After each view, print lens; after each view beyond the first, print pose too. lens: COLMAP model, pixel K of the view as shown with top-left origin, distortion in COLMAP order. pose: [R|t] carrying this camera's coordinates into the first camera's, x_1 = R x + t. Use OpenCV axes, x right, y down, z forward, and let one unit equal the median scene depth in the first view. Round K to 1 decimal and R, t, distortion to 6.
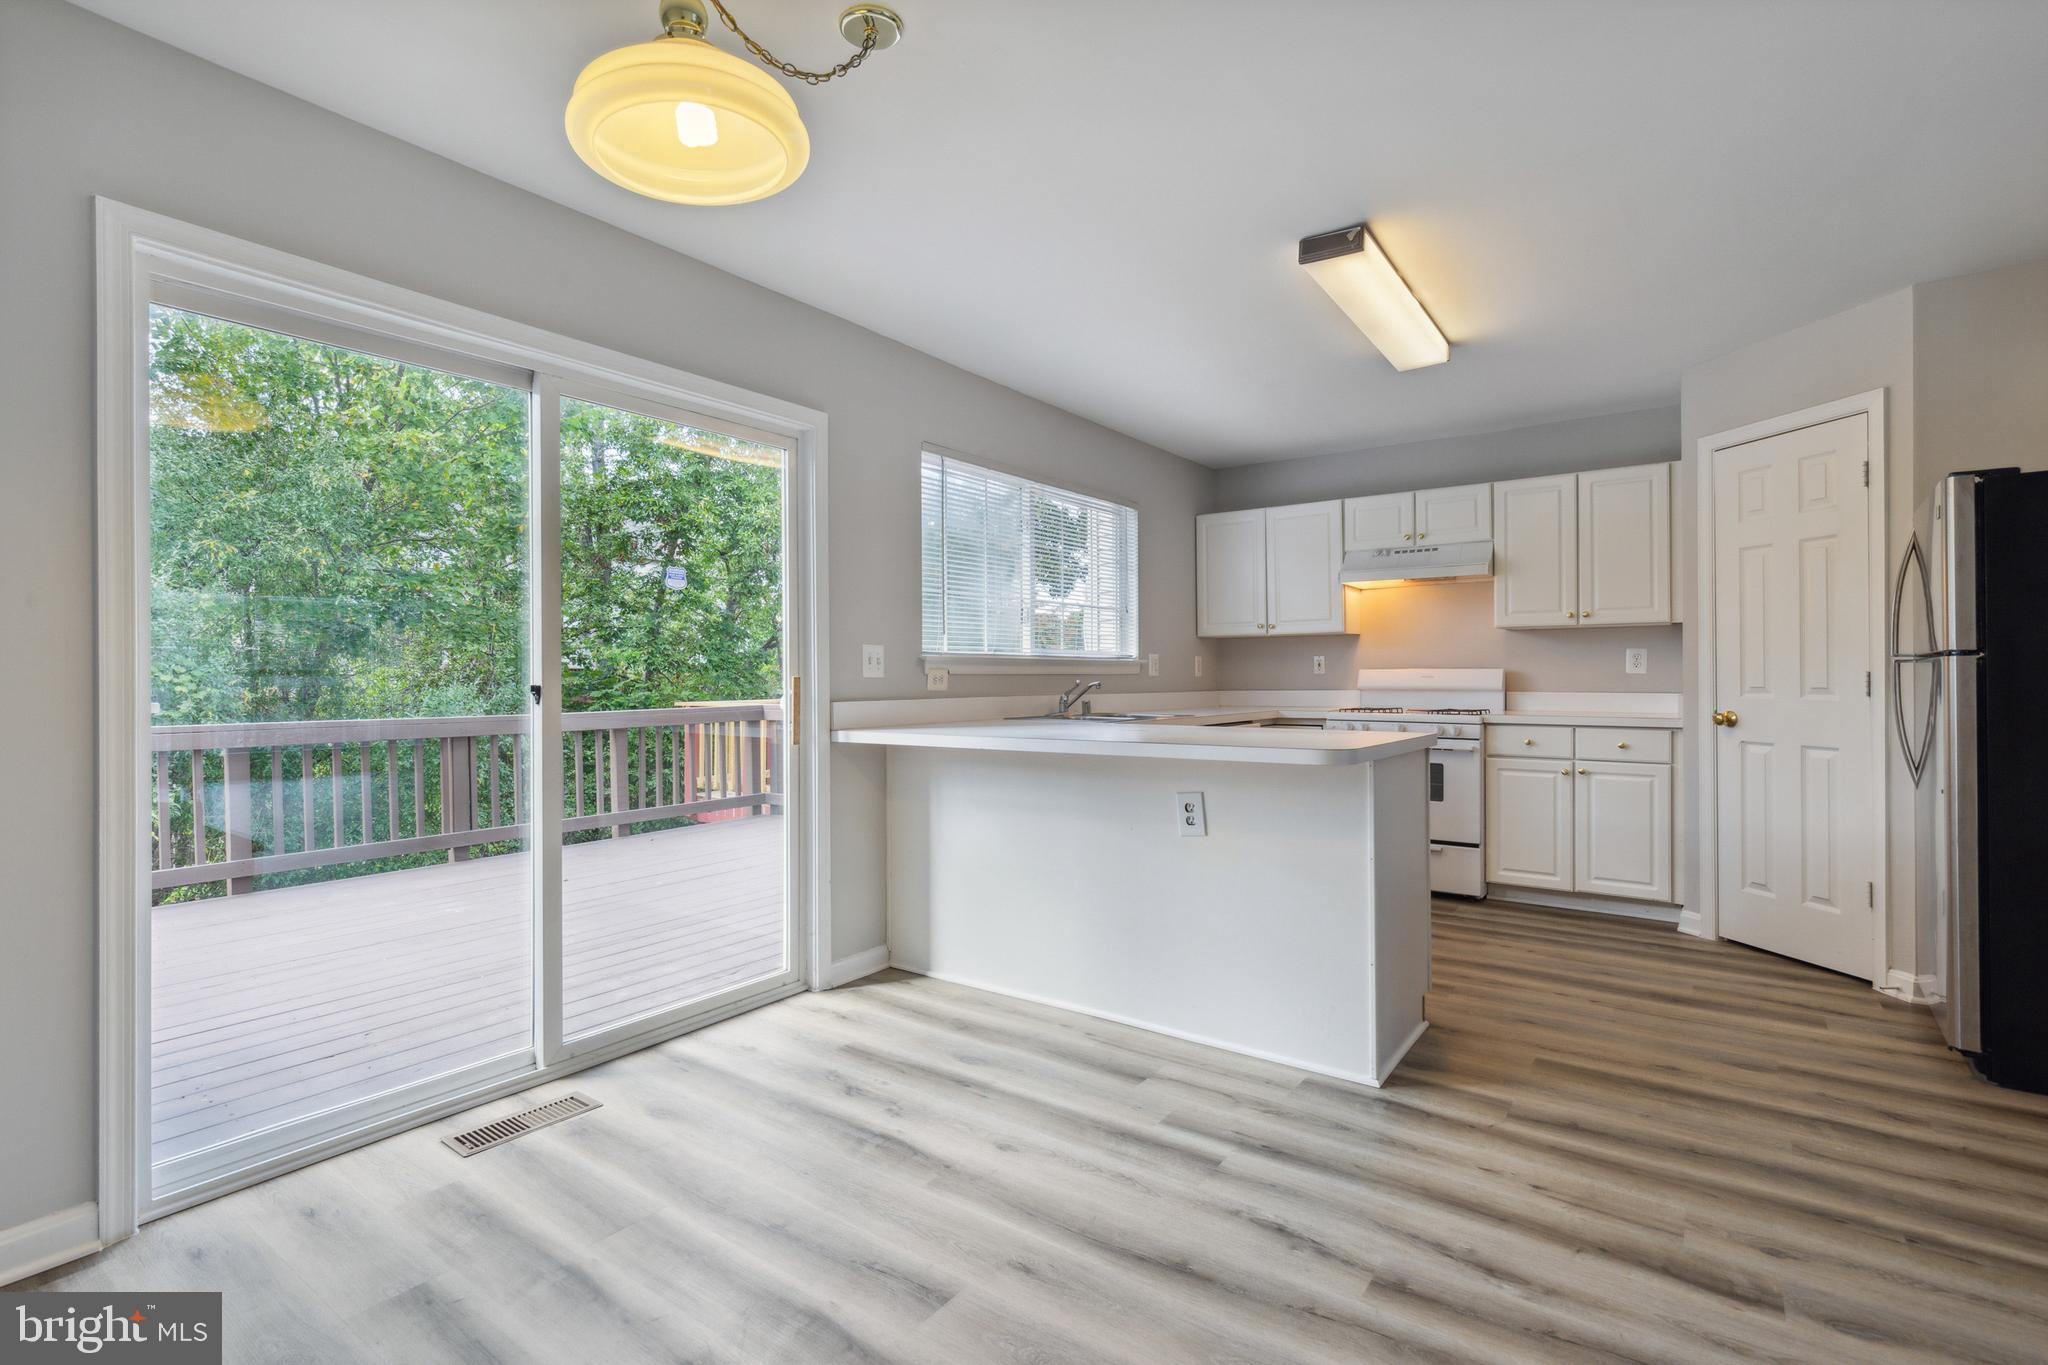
lens RADIAL K [[964.2, 0, 1020.3], [0, 964.2, 674.6], [0, 0, 1]] dist [0.001330, 0.000830]
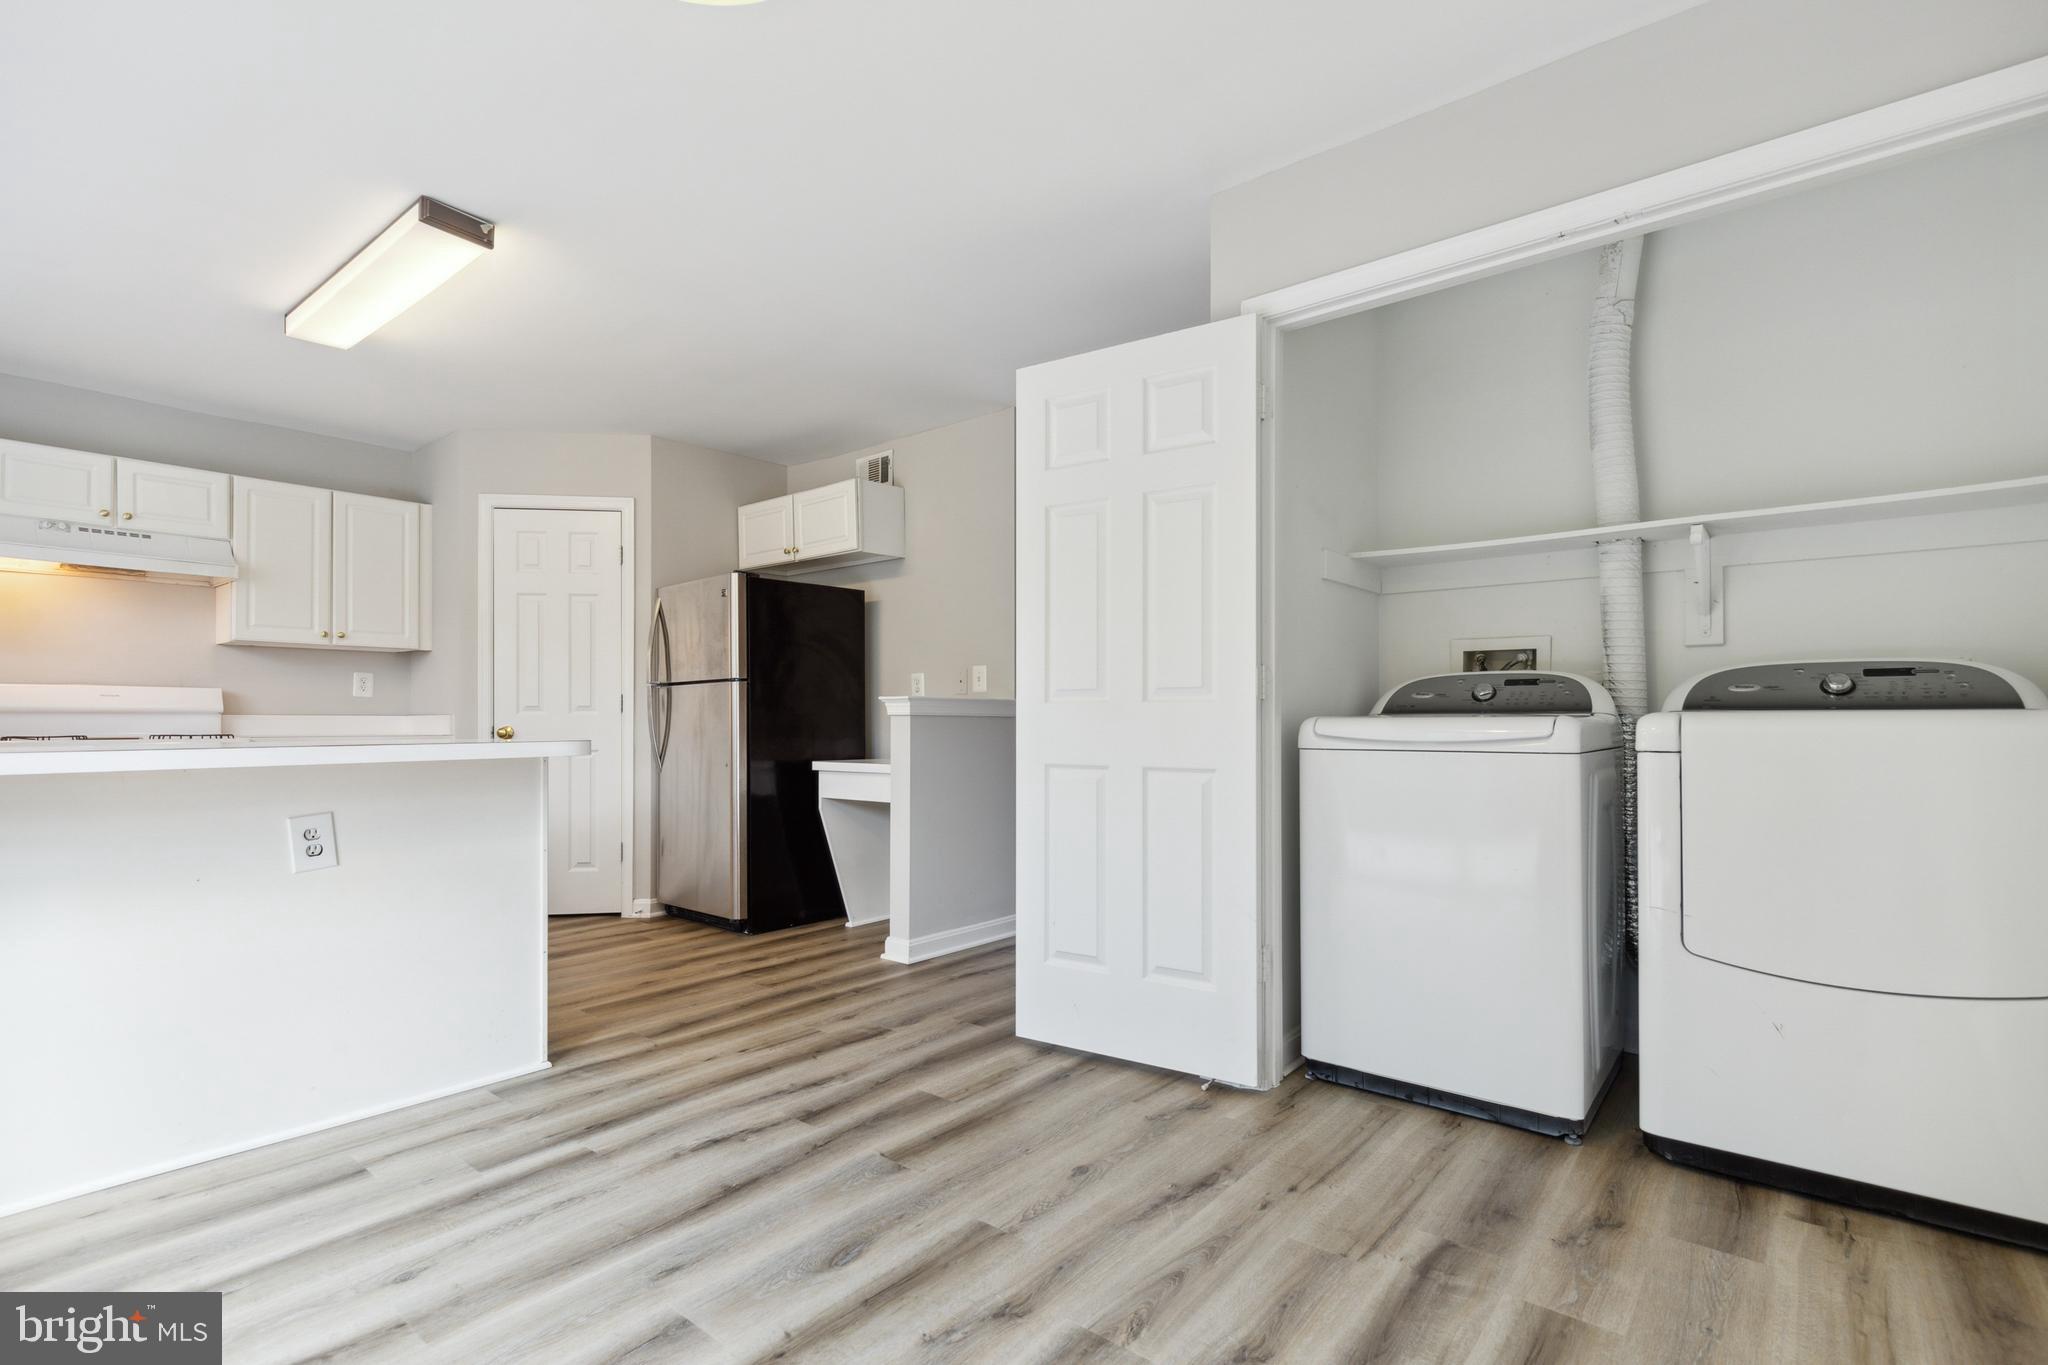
lens RADIAL K [[965.7, 0, 1027.7], [0, 965.7, 713.4], [0, 0, 1]] dist [0.023816, -0.000469]
pose [[0.054222, 0.012136, 0.998455, -0.513793], [0.003473, 0.999918, -0.012342, 0.044853], [-0.998523, 0.004137, 0.054175, 0.325963]]
